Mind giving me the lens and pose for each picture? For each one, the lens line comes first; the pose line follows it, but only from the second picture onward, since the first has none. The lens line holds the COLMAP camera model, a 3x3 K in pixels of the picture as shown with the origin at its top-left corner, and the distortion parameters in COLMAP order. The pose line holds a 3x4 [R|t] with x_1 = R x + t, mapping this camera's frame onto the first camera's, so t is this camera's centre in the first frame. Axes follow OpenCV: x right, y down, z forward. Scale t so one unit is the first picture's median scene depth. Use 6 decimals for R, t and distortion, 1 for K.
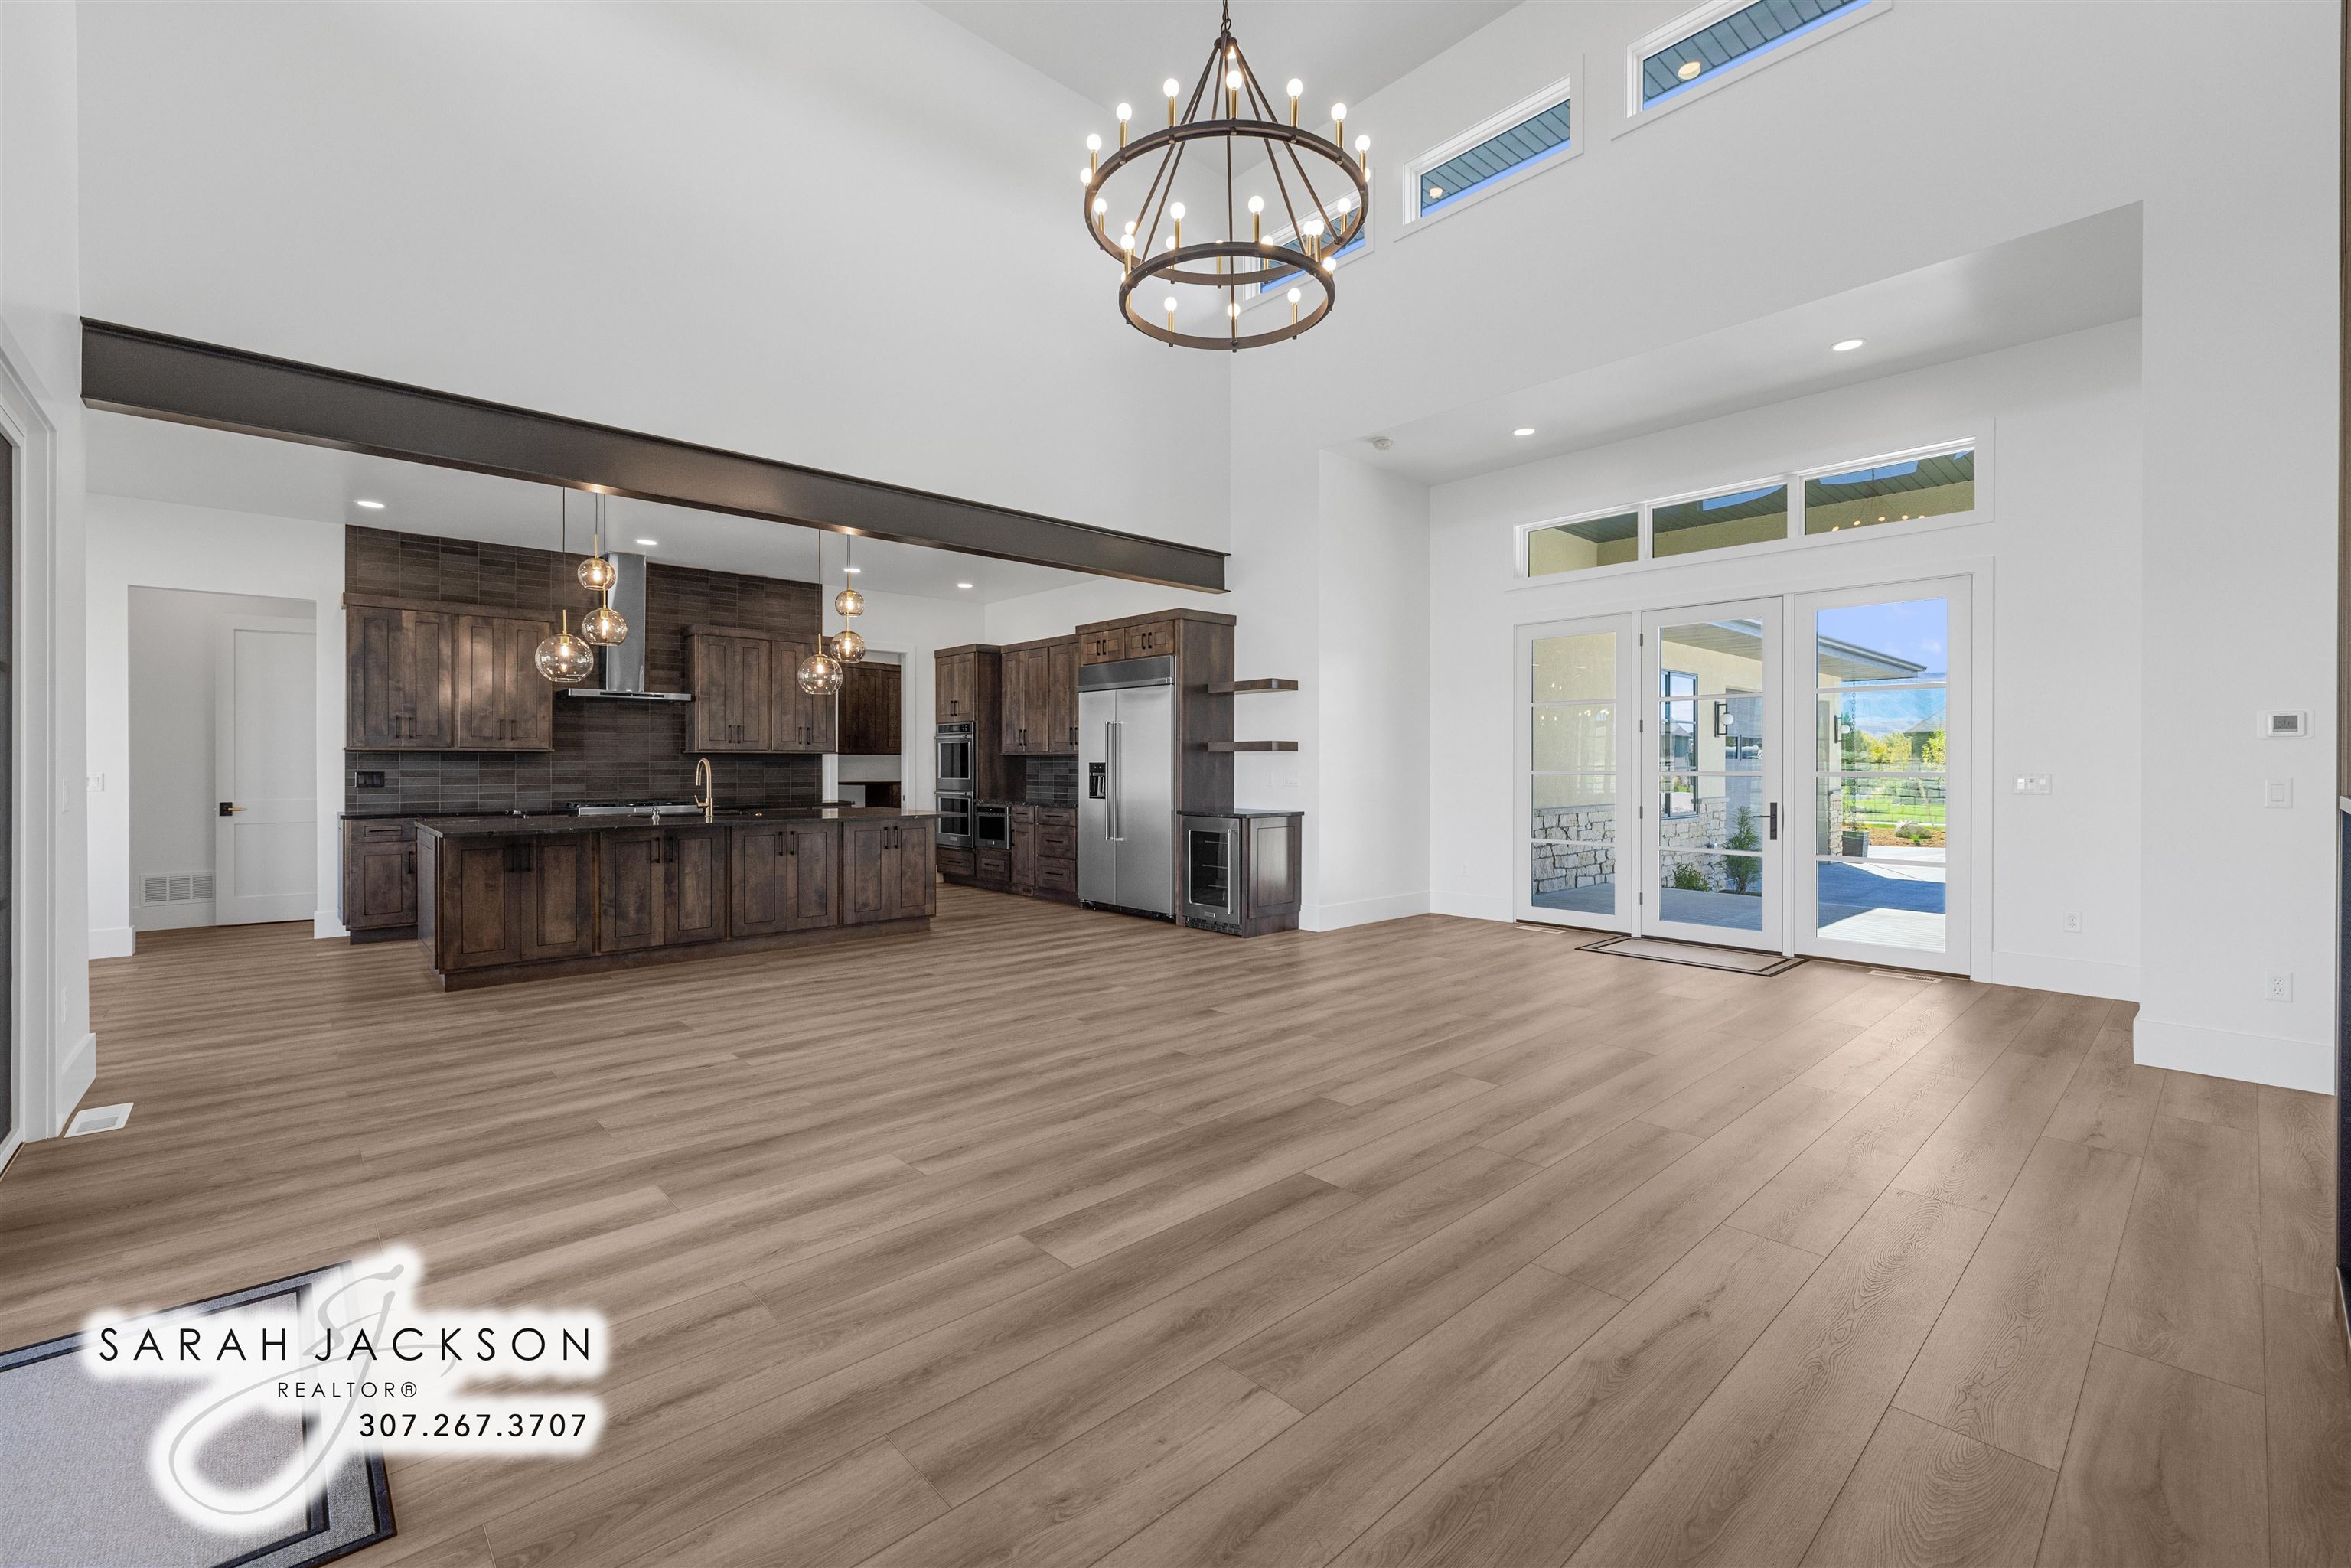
lens RADIAL K [[984.8, 0, 1180.8], [0, 984.8, 766.4], [0, 0, 1]] dist [0.004087, 0.002045]
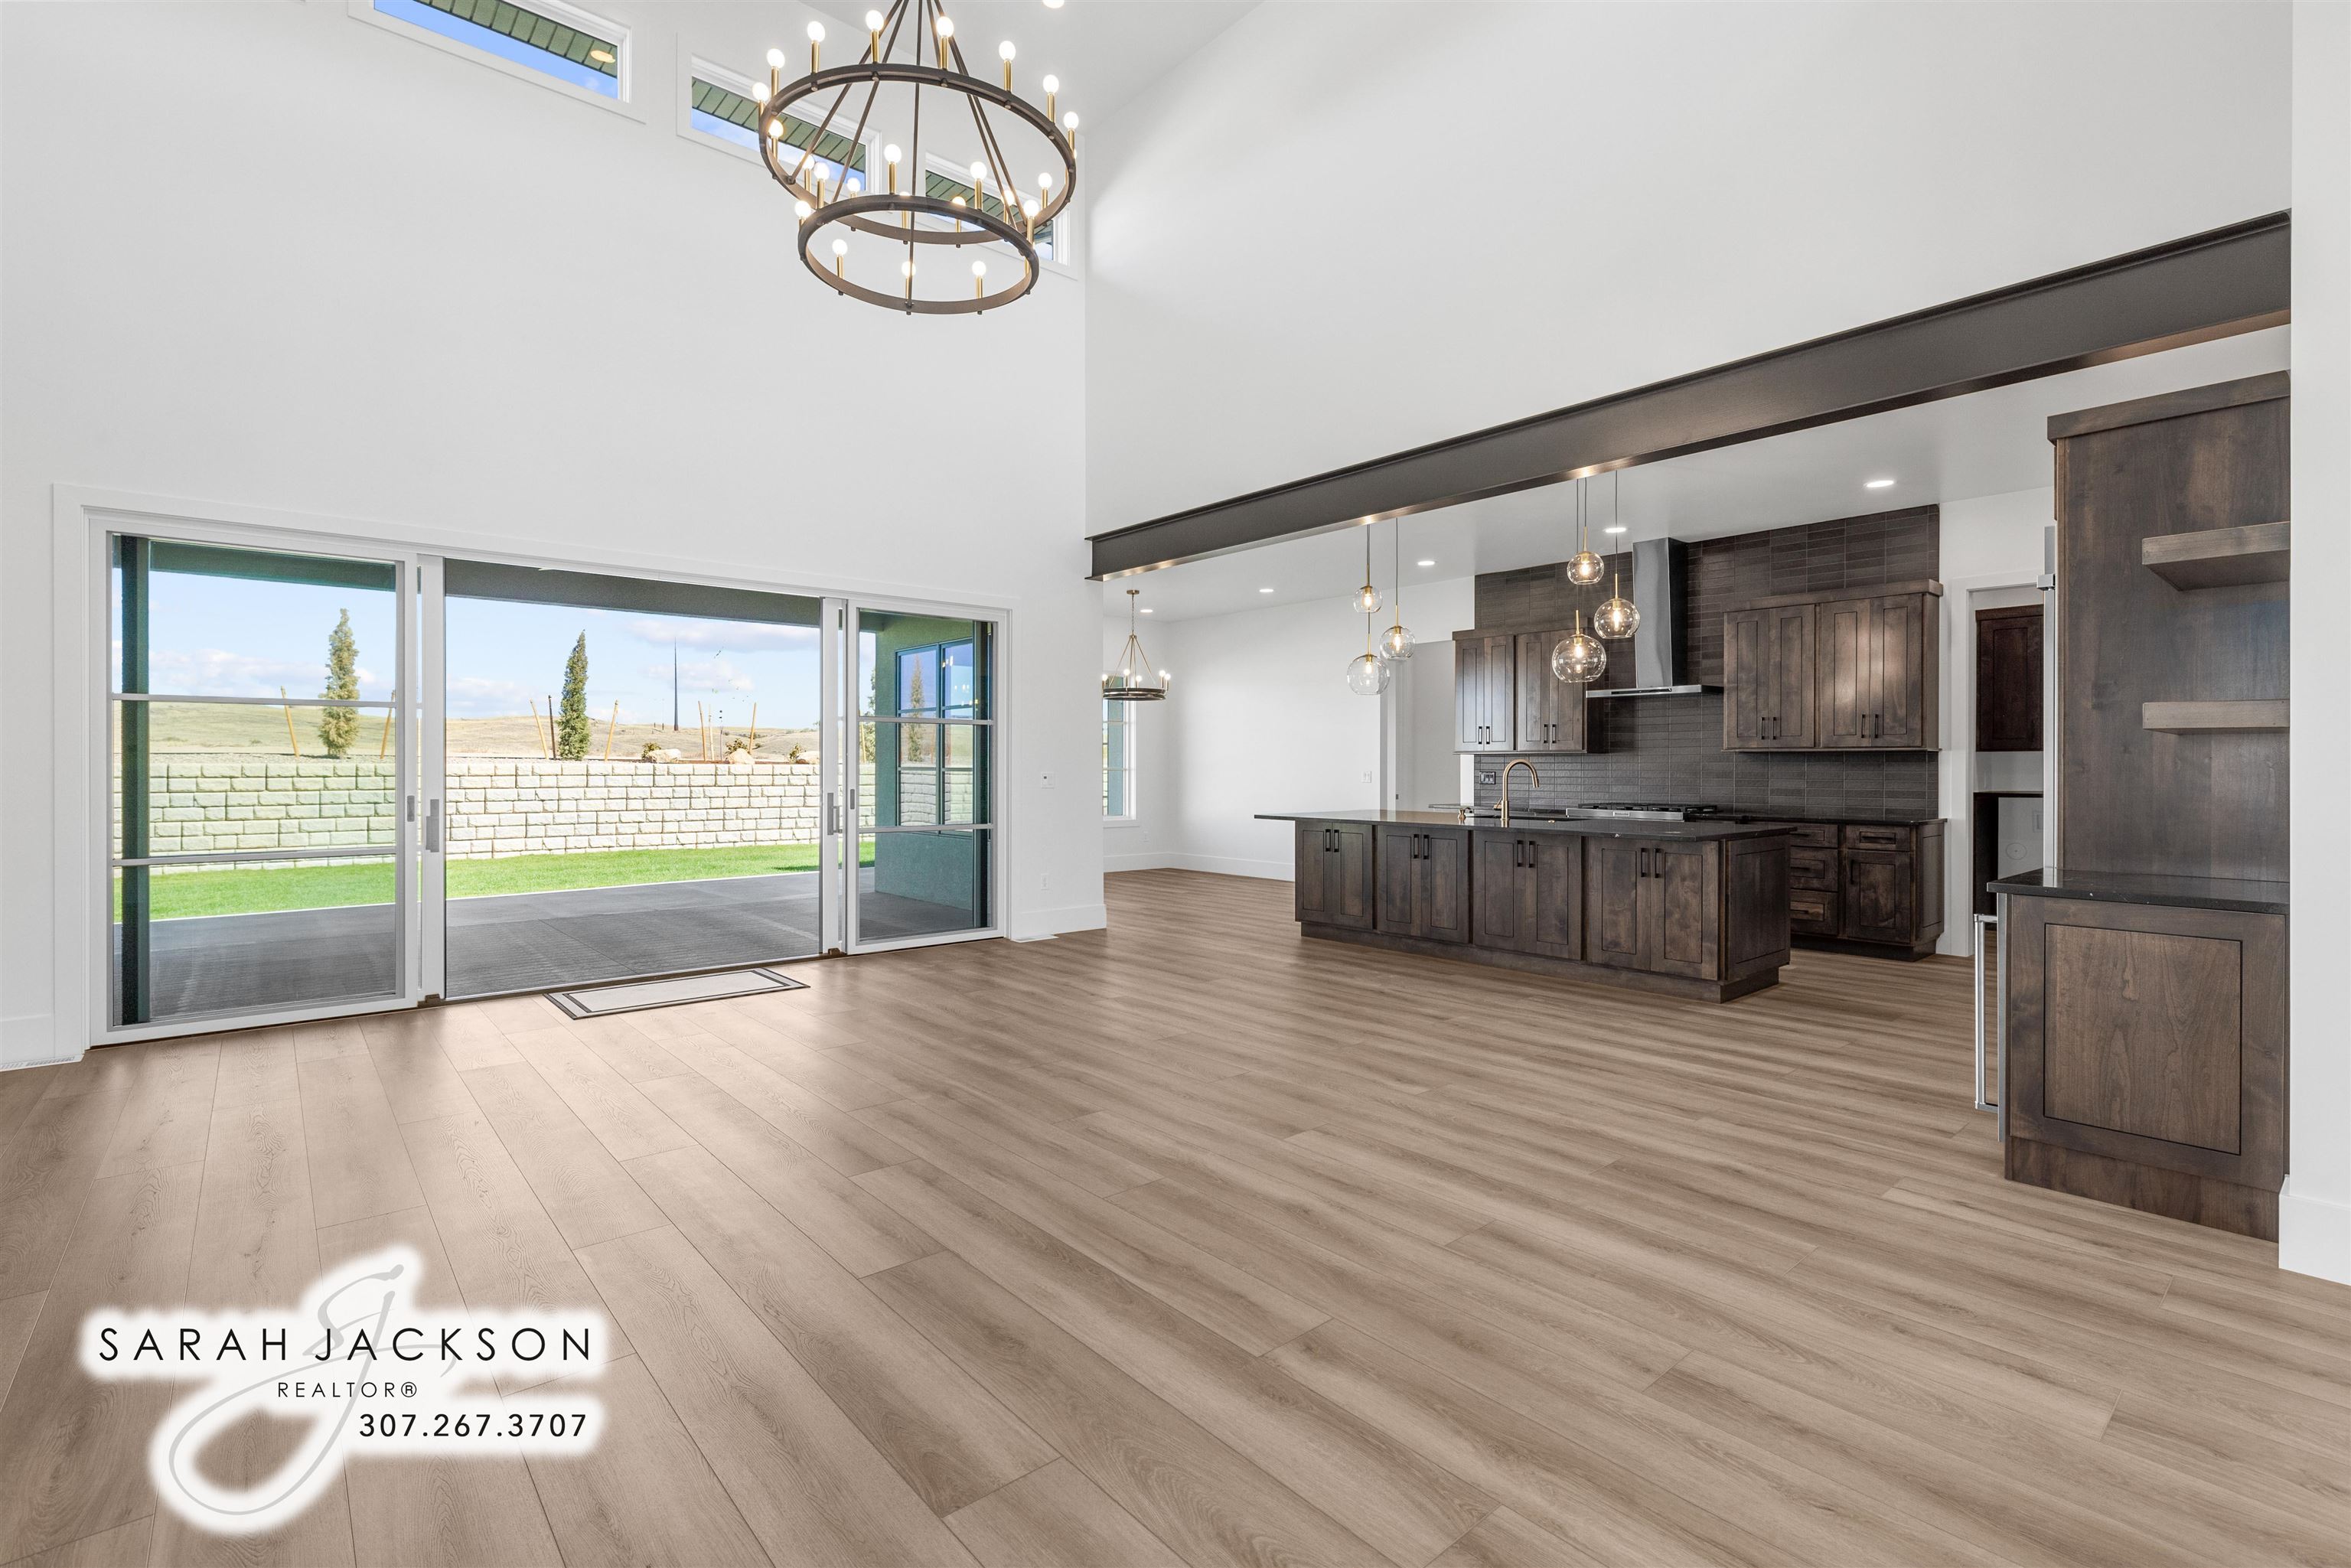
lens RADIAL K [[1063.0, 0, 1157.3], [0, 1063.0, 780.3], [0, 0, 1]] dist [-0.003983, -0.000182]
pose [[-0.036444, 0.013686, -0.999242, 0.901373], [-0.004598, 0.999893, 0.013862, 0.000183], [0.999325, 0.005100, -0.036377, 1.113092]]
